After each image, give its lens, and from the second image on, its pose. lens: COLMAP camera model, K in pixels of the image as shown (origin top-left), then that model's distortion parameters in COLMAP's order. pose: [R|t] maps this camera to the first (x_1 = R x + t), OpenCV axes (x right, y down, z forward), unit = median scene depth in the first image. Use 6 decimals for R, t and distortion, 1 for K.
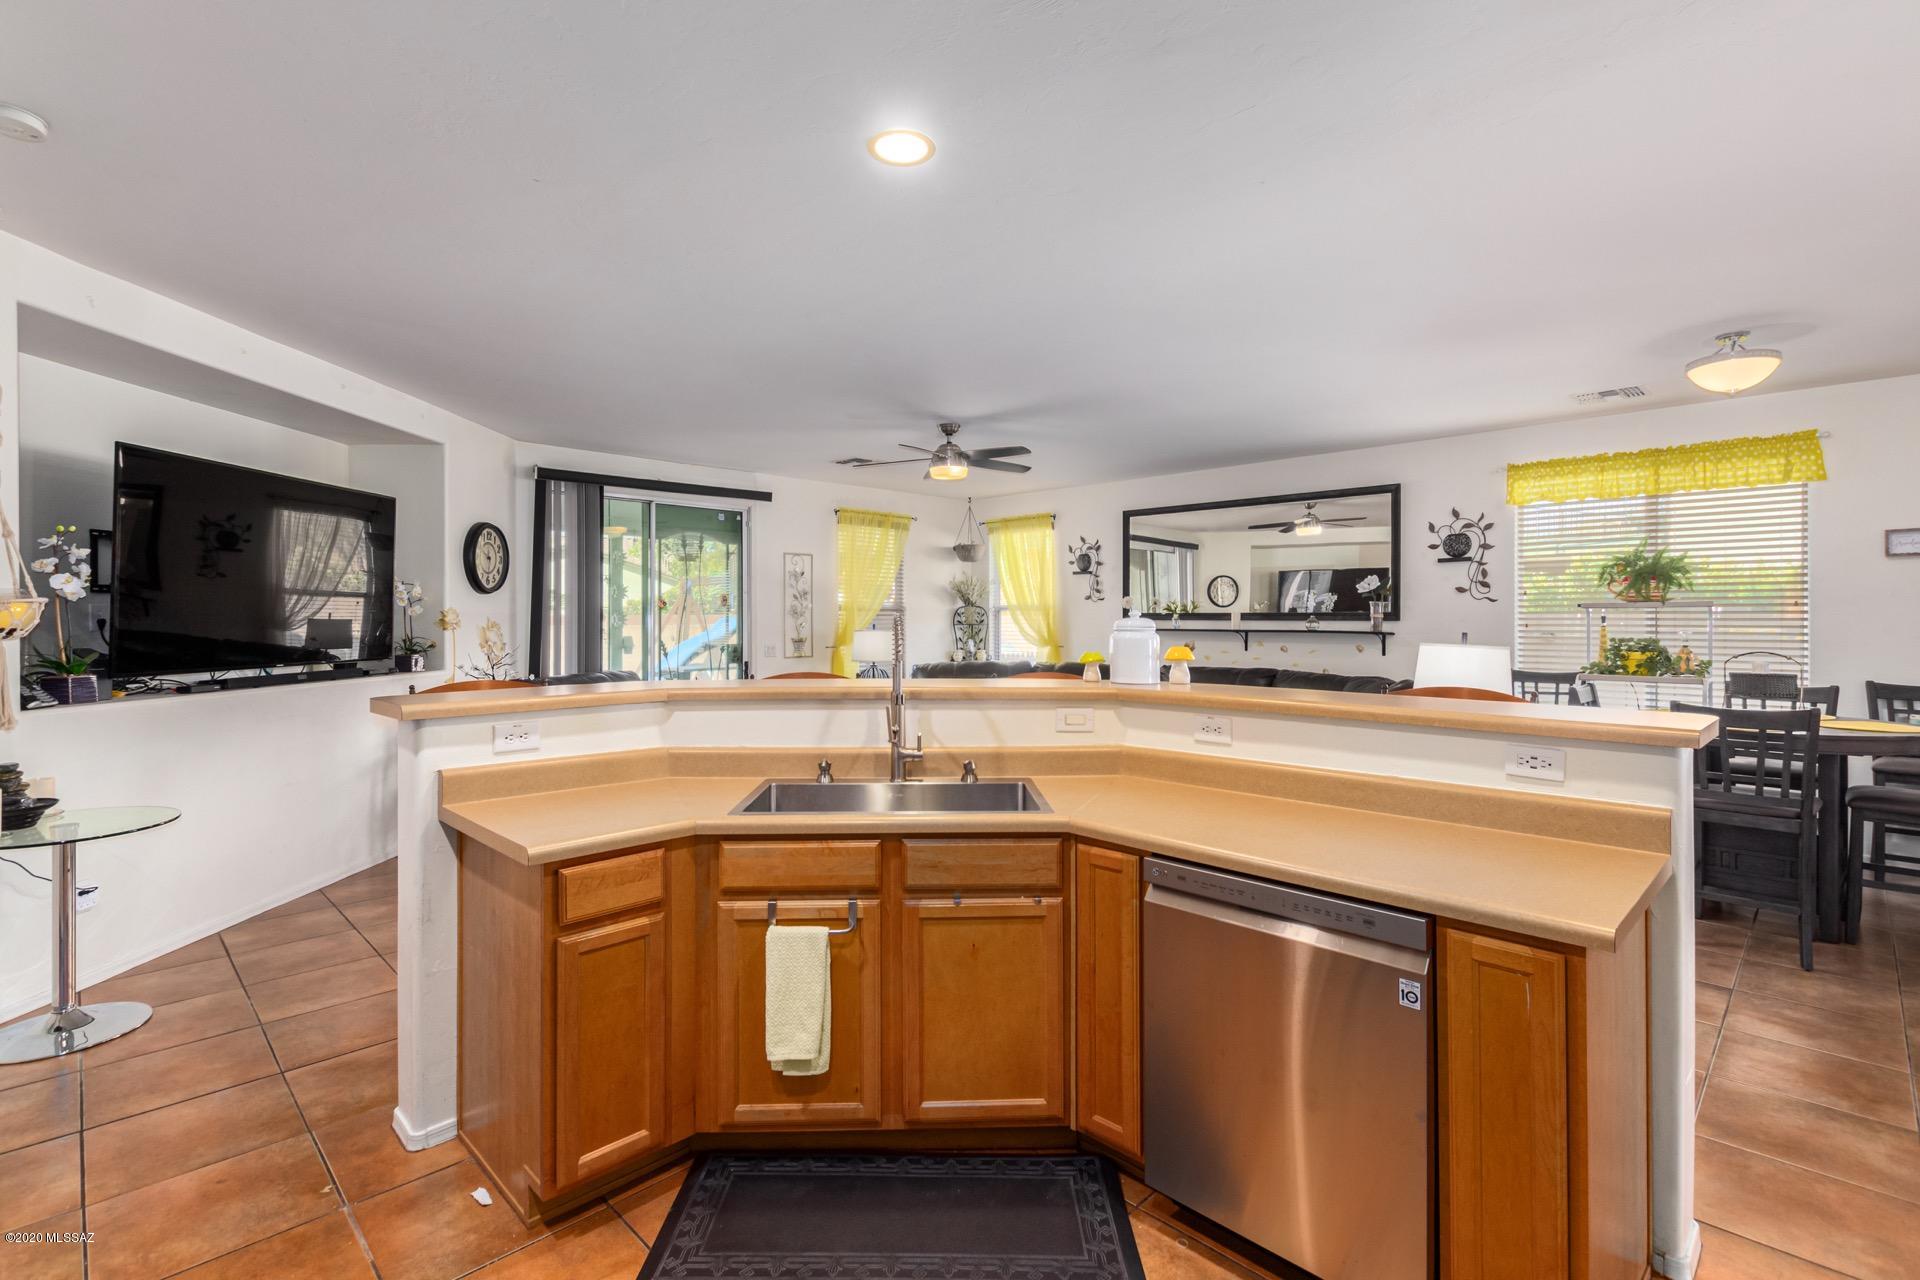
lens RADIAL K [[882.6, 0, 955.1], [0, 882.6, 617.5], [0, 0, 1]] dist [0.025431, -0.013115]
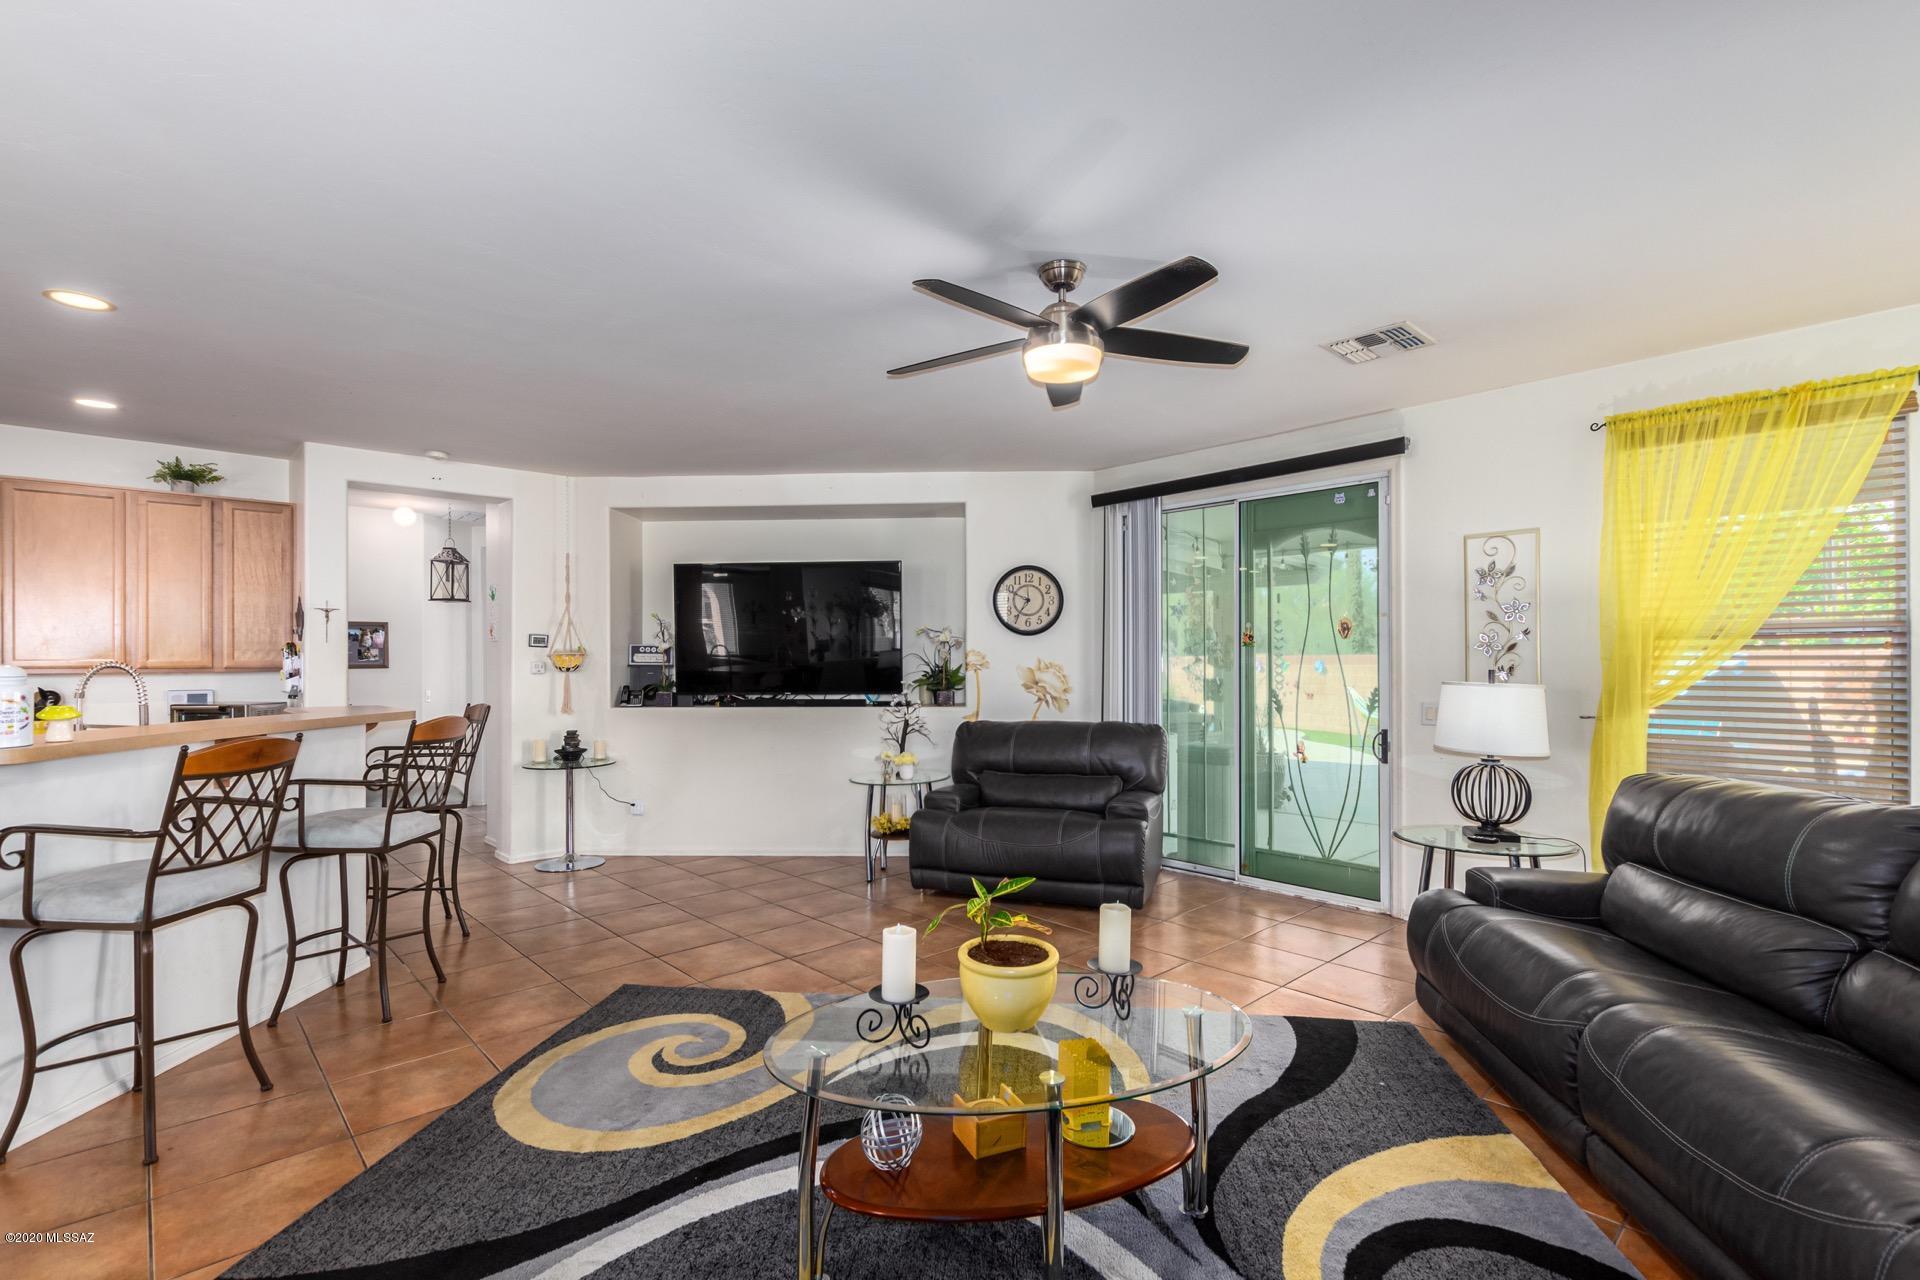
lens RADIAL K [[899.8, 0, 962.7], [0, 899.8, 674.7], [0, 0, 1]] dist [0.002383, 0.000114]
pose [[-0.038448, 0.017756, -0.999103, 0.897951], [0.007287, 0.999821, 0.017488, -0.000816], [0.999234, -0.006608, -0.038571, 1.719483]]
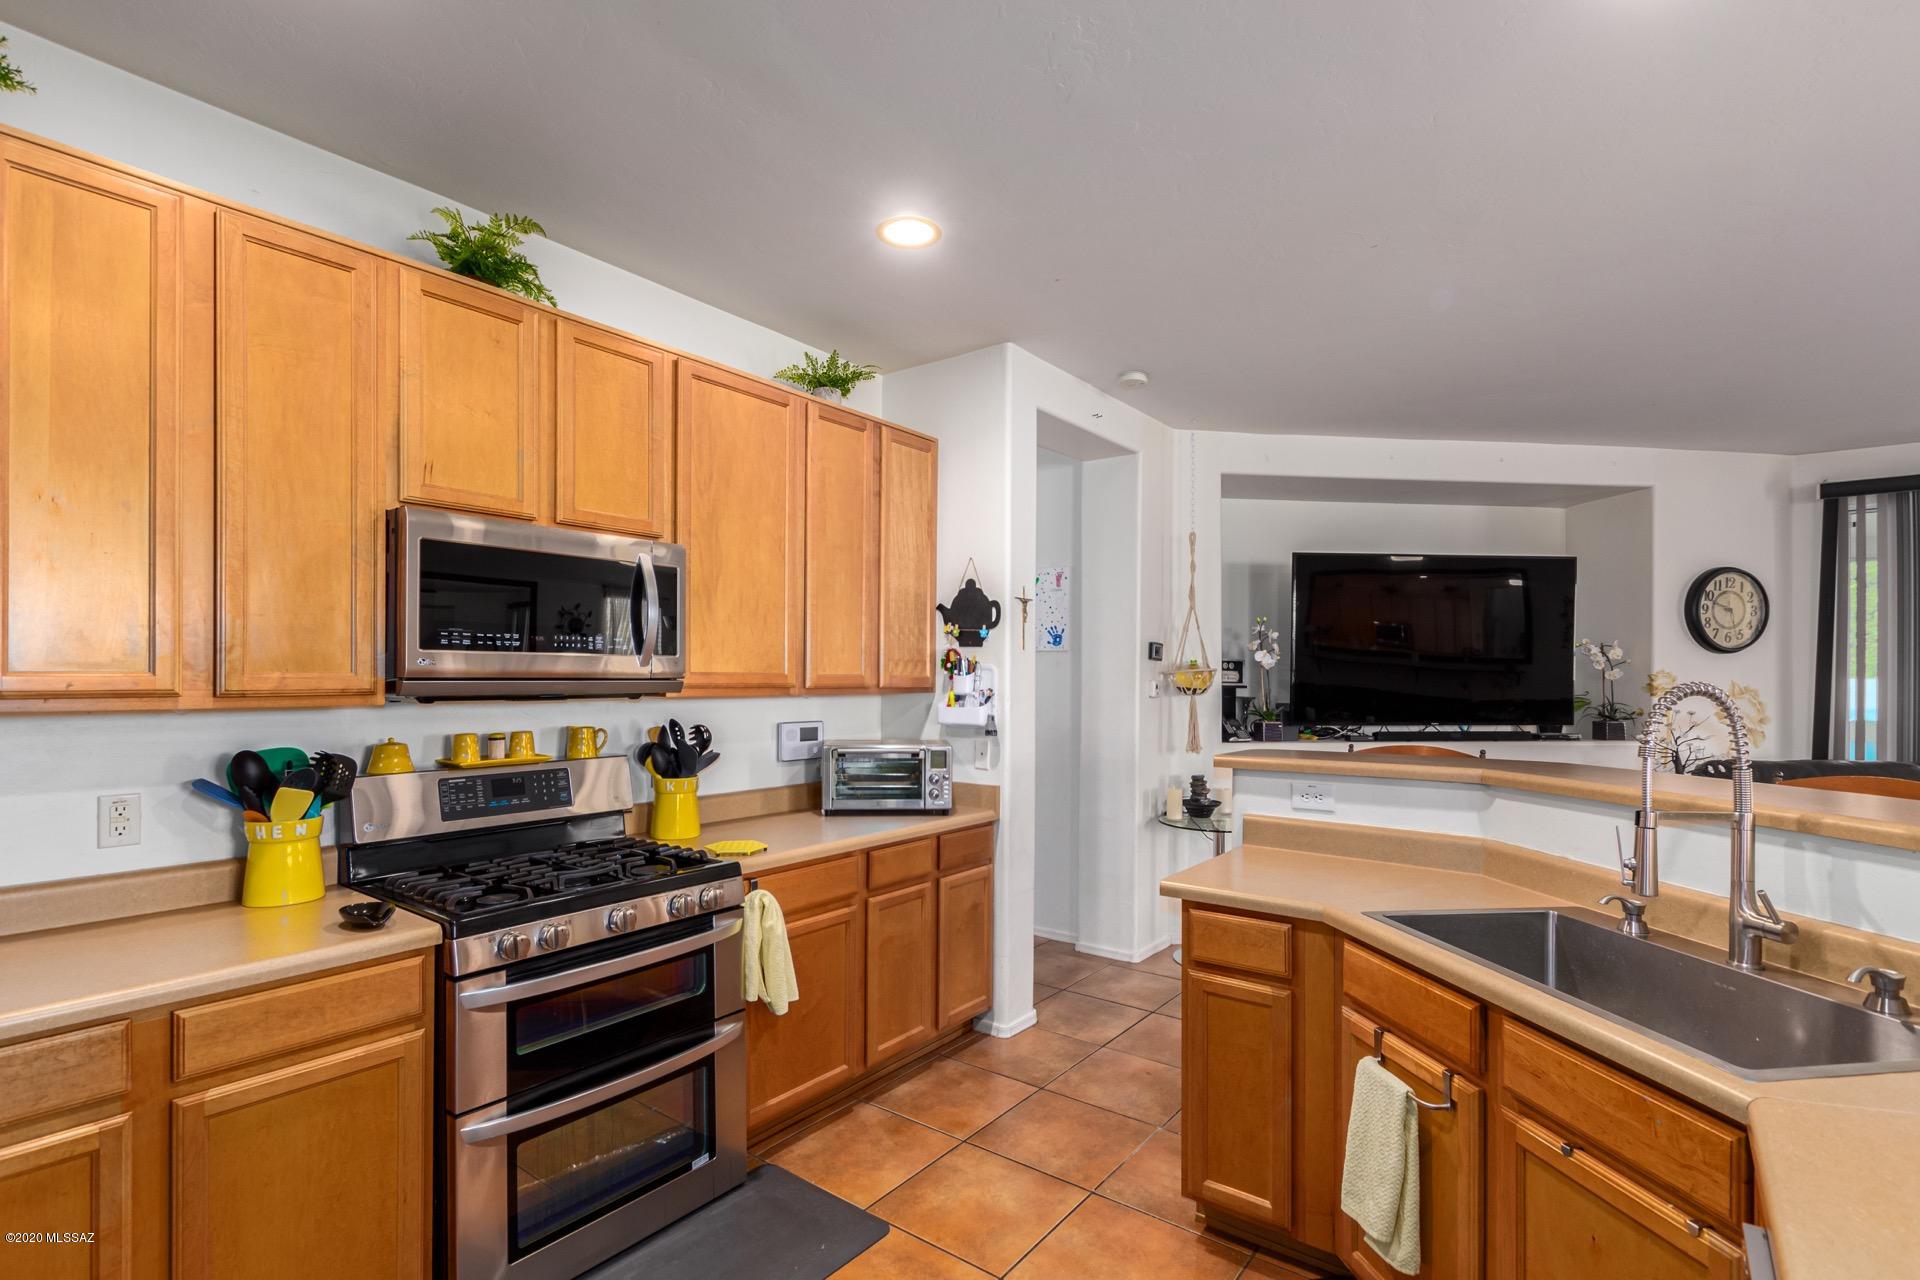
lens RADIAL K [[899.8, 0, 962.7], [0, 899.8, 674.7], [0, 0, 1]] dist [0.002383, 0.000114]
pose [[0.139215, -0.003195, -0.990257, 0.367193], [-0.002226, 0.999991, -0.003540, -0.003874], [0.990260, 0.002697, 0.139207, 0.321198]]
